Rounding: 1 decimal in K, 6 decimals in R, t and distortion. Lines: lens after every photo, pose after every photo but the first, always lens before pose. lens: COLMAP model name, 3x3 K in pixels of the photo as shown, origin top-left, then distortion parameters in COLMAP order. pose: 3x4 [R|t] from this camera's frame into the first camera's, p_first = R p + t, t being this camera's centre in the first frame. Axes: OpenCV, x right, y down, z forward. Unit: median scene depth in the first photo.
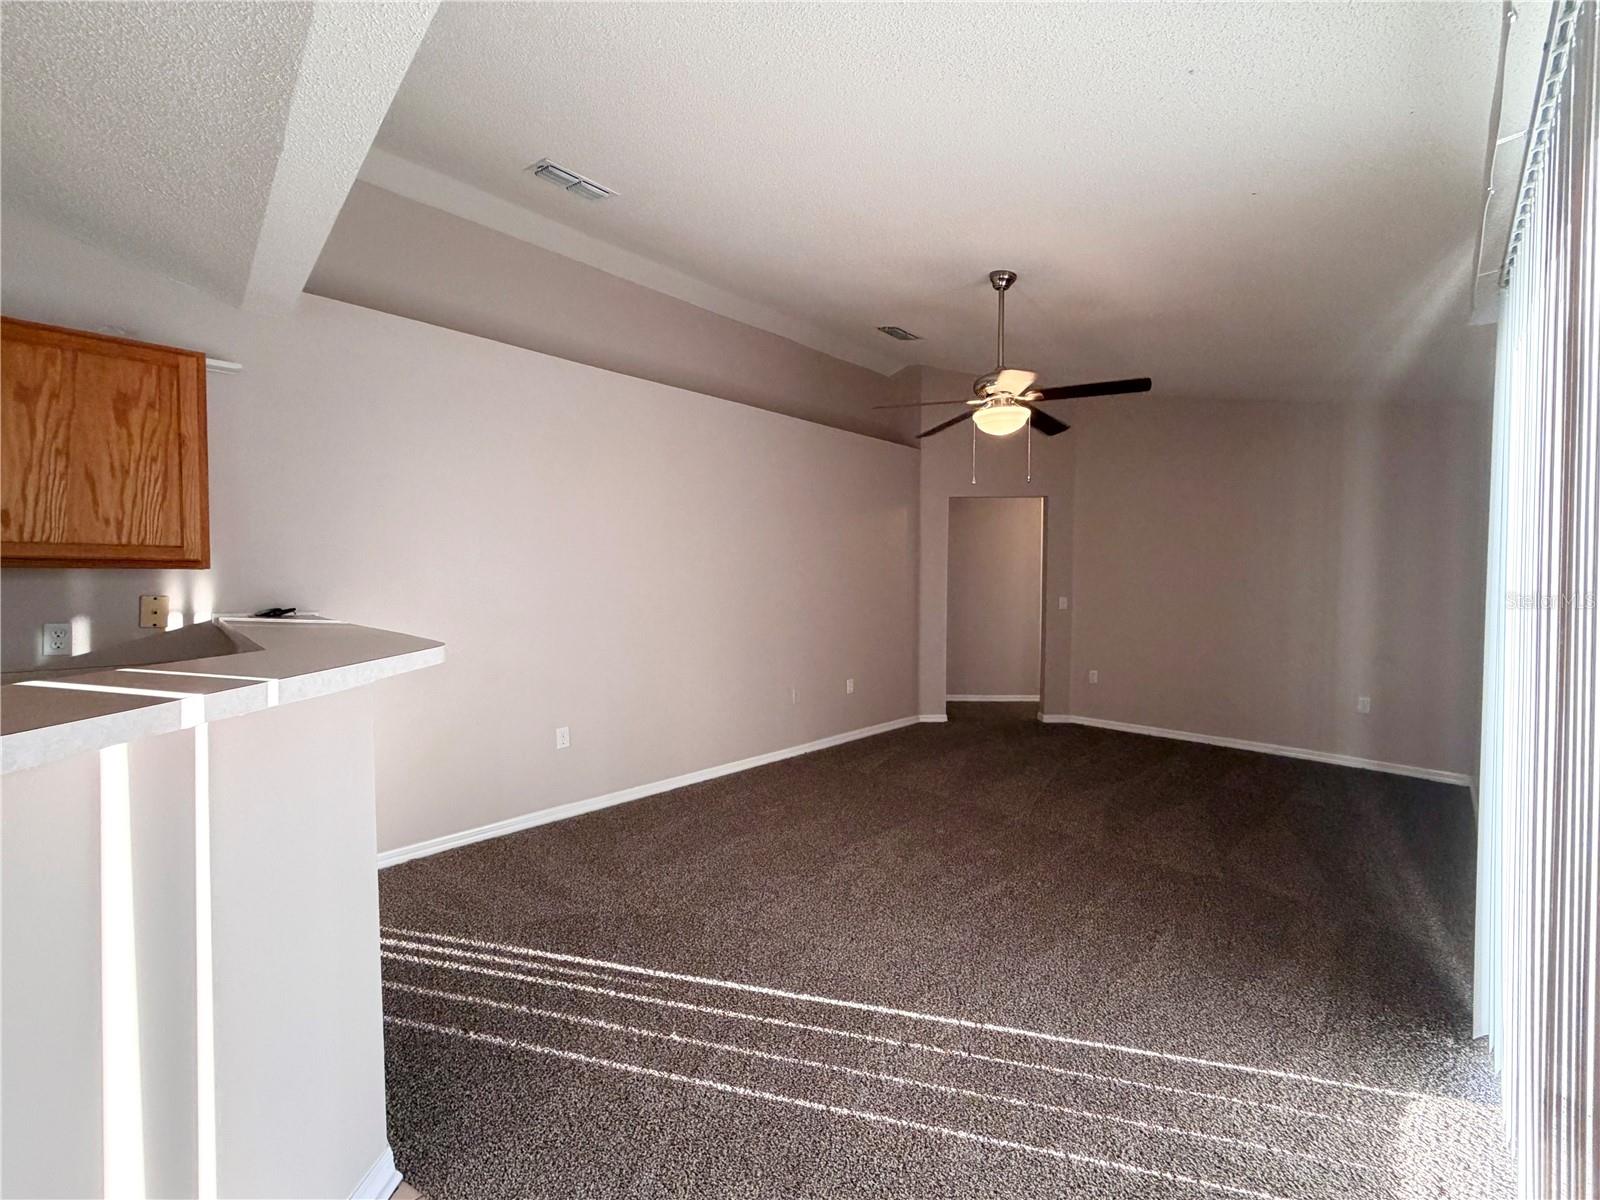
lens RADIAL K [[638.2, 0, 790.6], [0, 638.2, 599.3], [0, 0, 1]] dist [-0.000215, 0.000061]
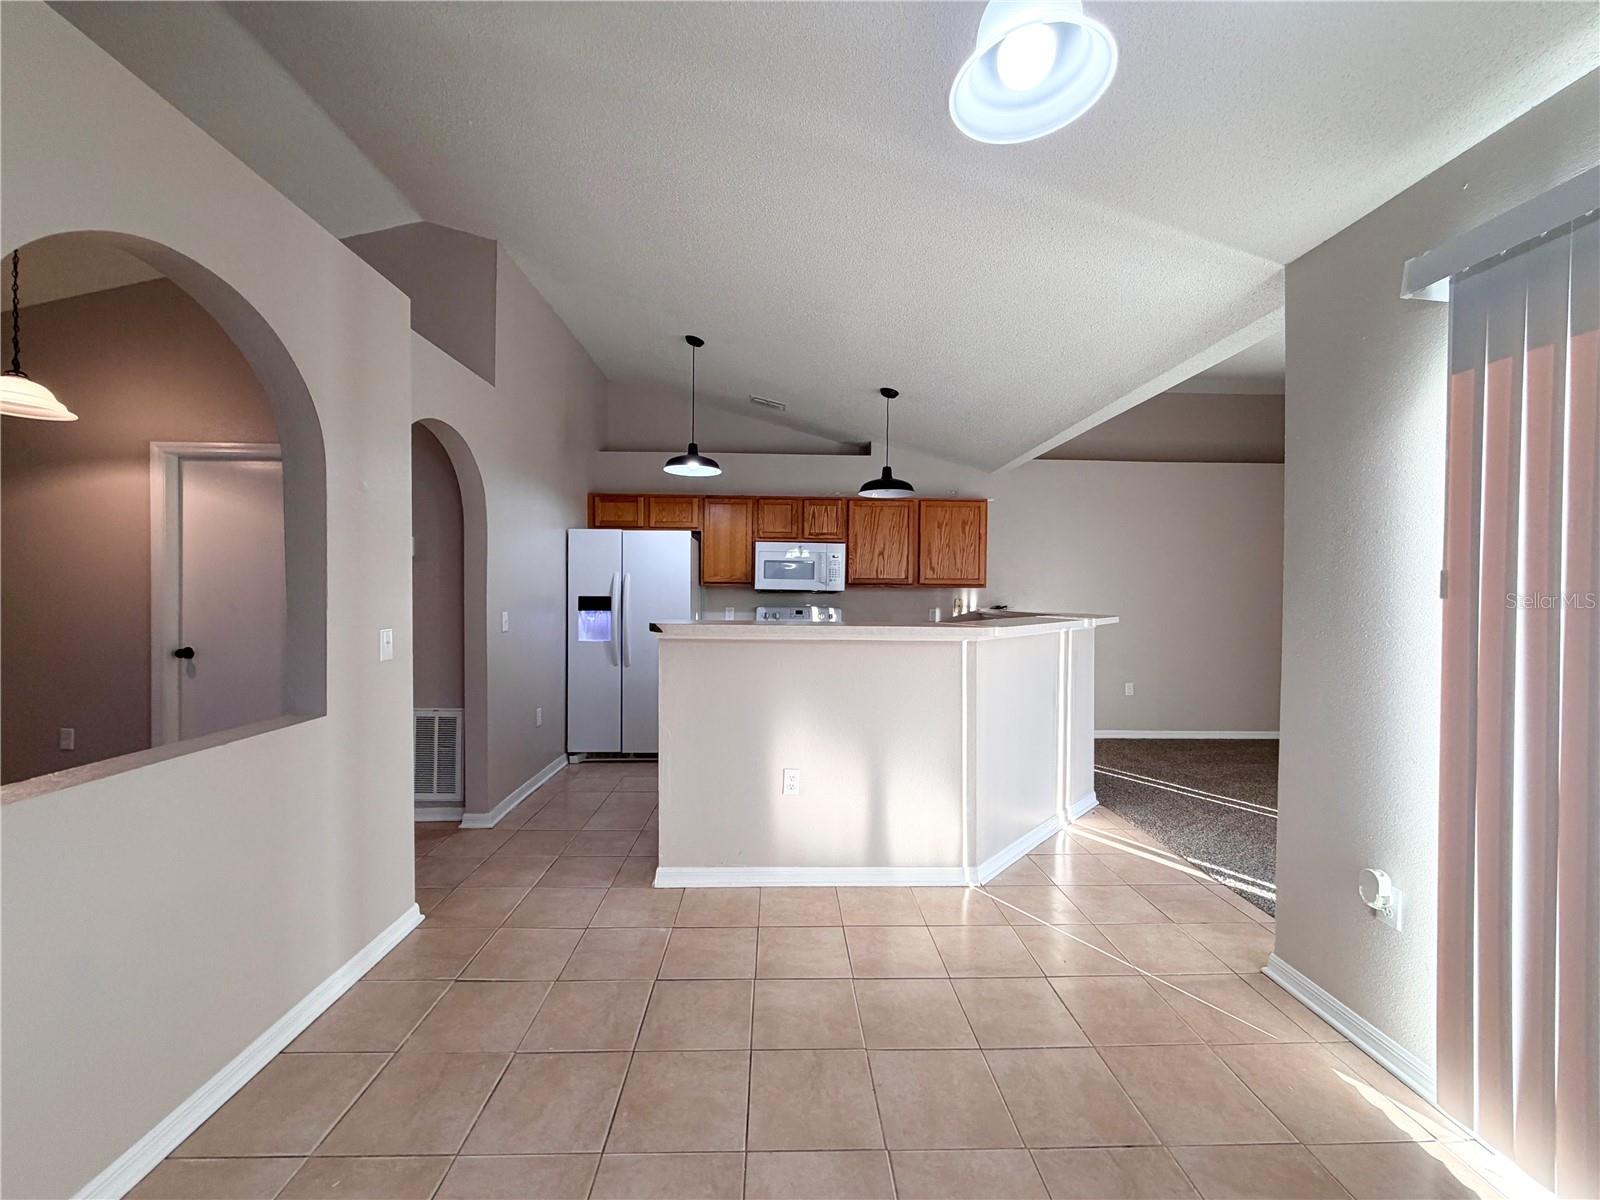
lens RADIAL K [[638.2, 0, 795.9], [0, 638.2, 599.7], [0, 0, 1]] dist [-0.000509, 0.000133]
pose [[0.735519, 0.014894, -0.677340, 0.177884], [-0.027773, 0.999581, -0.008178, 0.031899], [0.676935, 0.024827, 0.735624, -1.166658]]
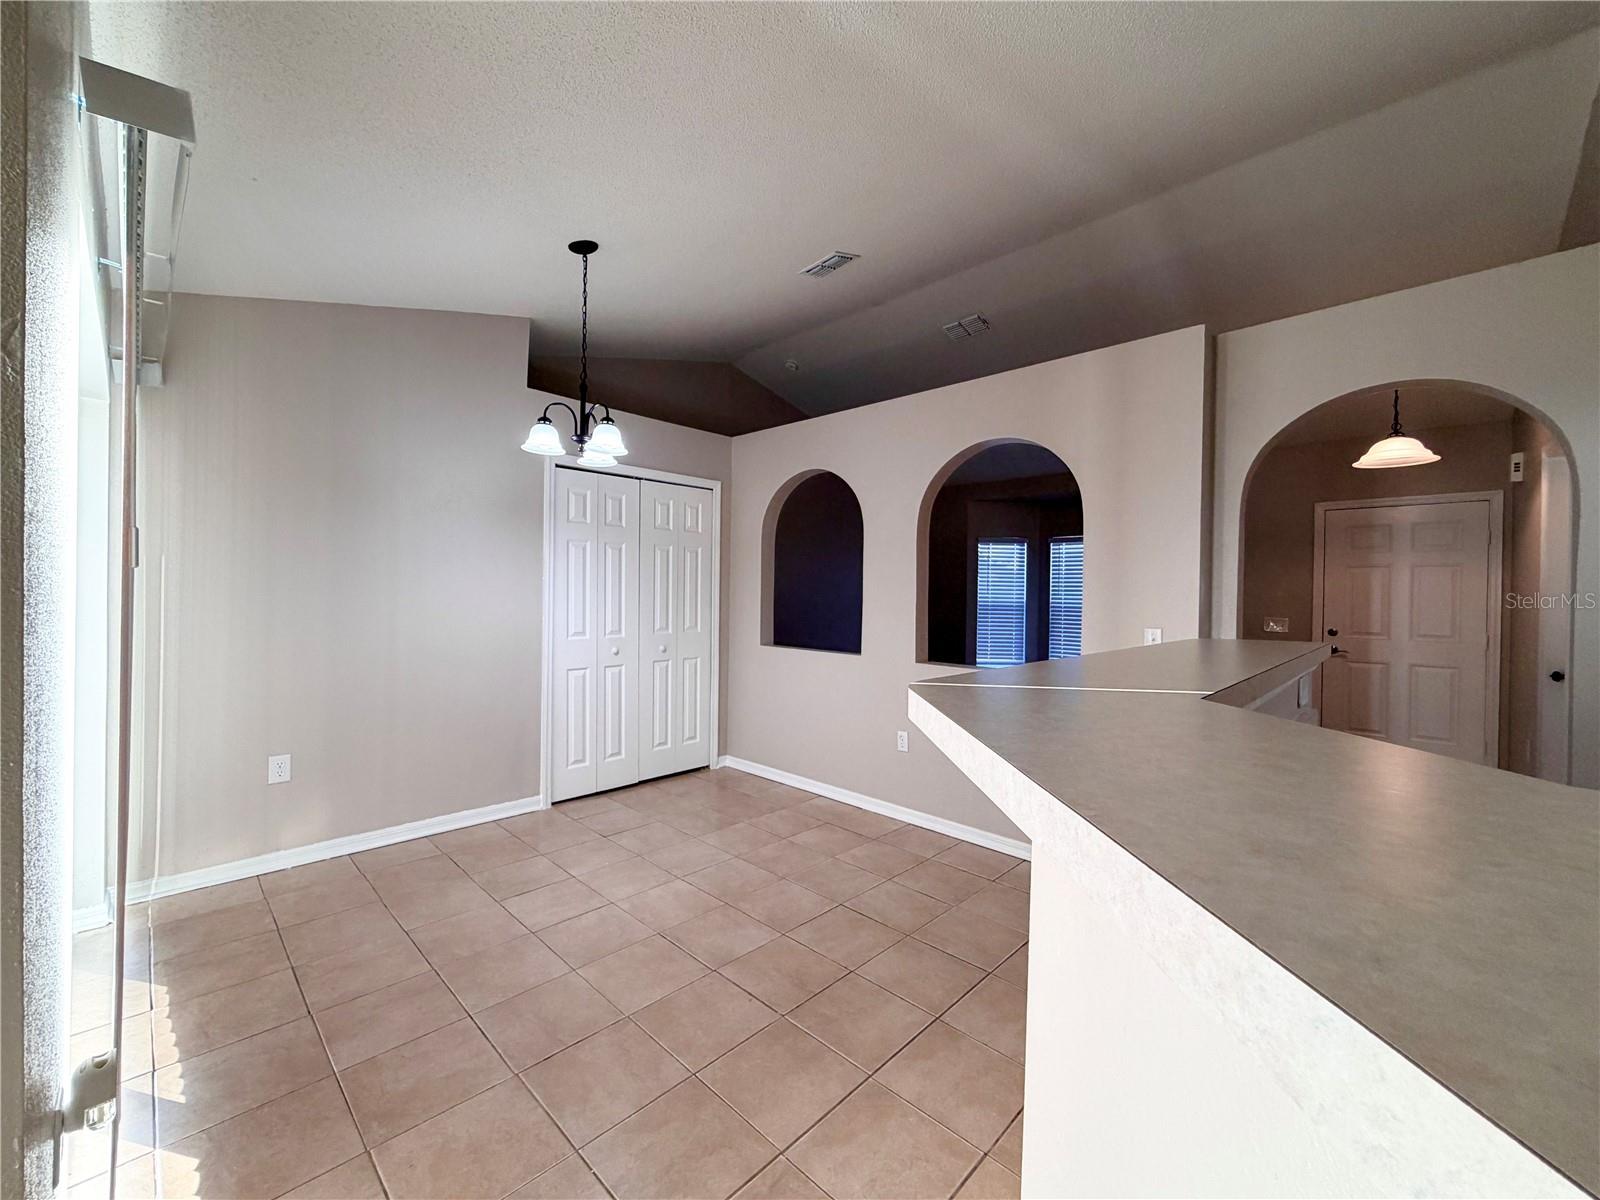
lens RADIAL K [[638.2, 0, 795.9], [0, 638.2, 599.7], [0, 0, 1]] dist [-0.000509, 0.000133]
pose [[-0.999628, -0.018781, -0.019777, -0.255379], [-0.019406, 0.999304, 0.031867, 0.007307], [0.019165, 0.032239, -0.999296, 0.245433]]
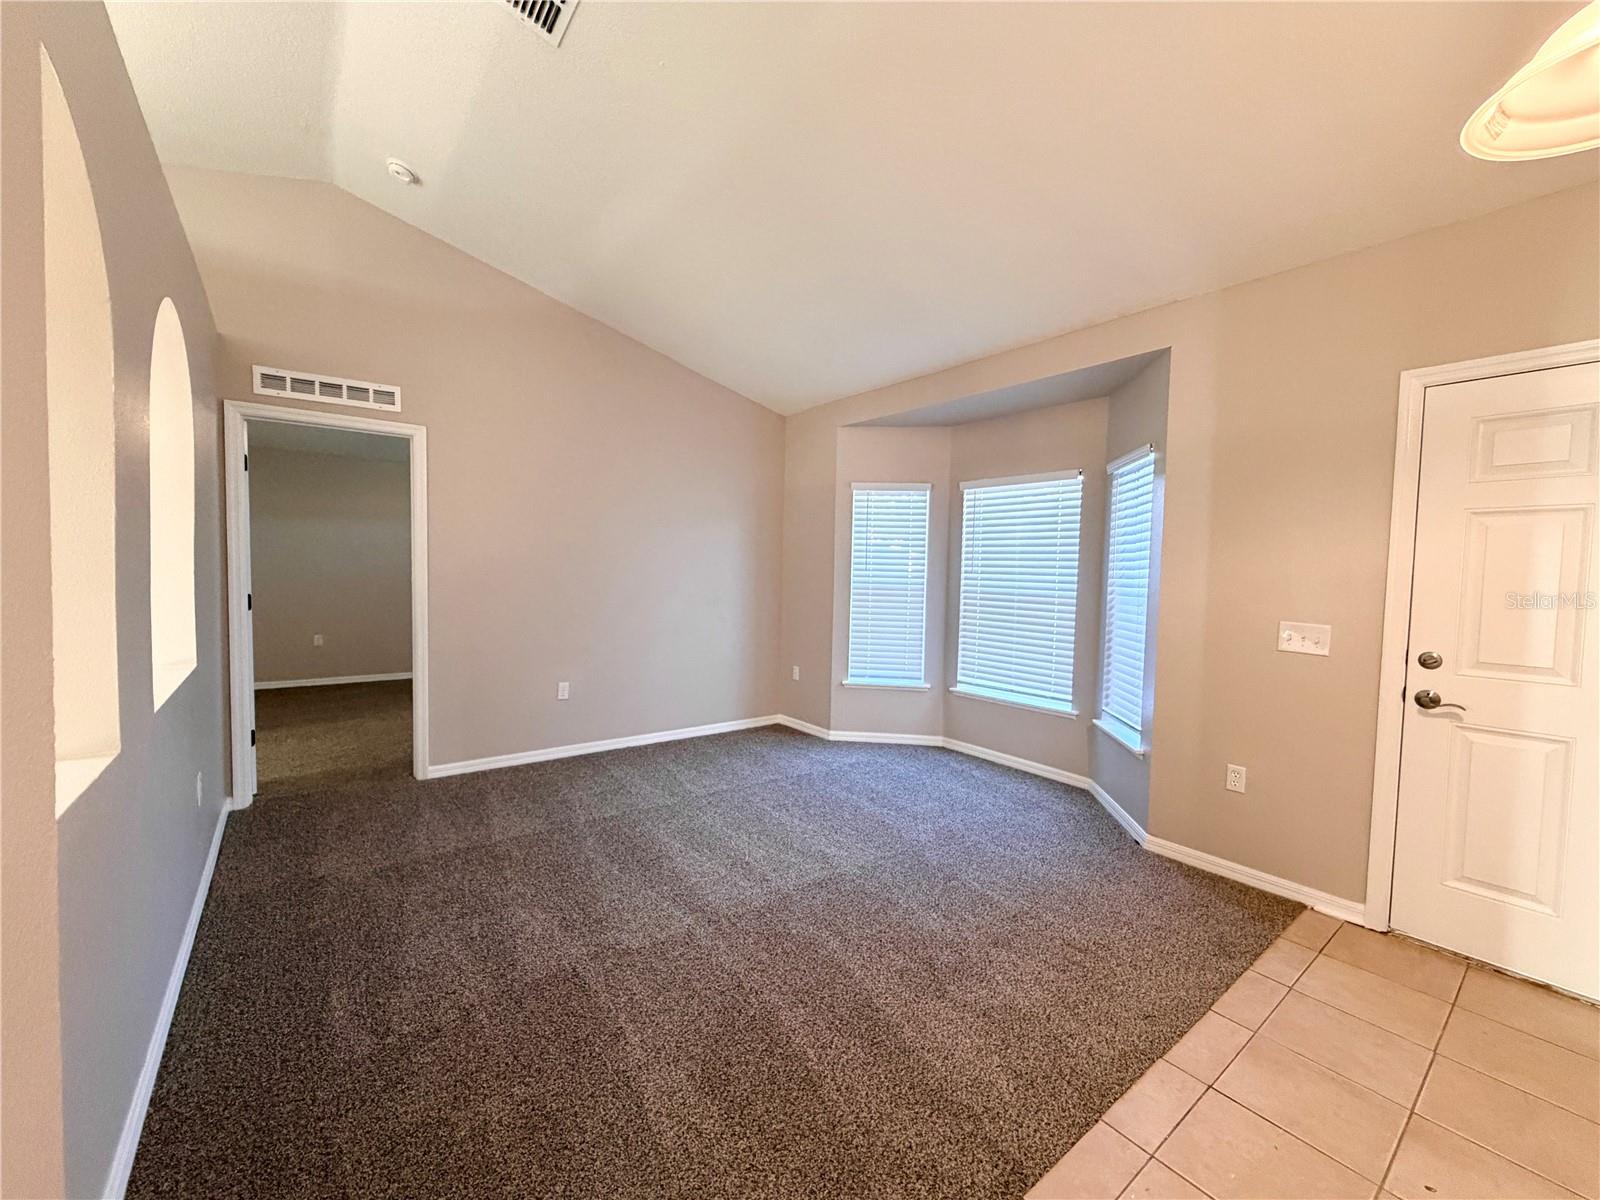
lens RADIAL K [[638.2, 0, 795.9], [0, 638.2, 599.7], [0, 0, 1]] dist [-0.000509, 0.000133]
pose [[-0.991924, -0.030388, 0.123139, -1.267454], [-0.021070, 0.996864, 0.076277, 0.012877], [-0.125071, 0.073067, -0.989454, -0.793618]]
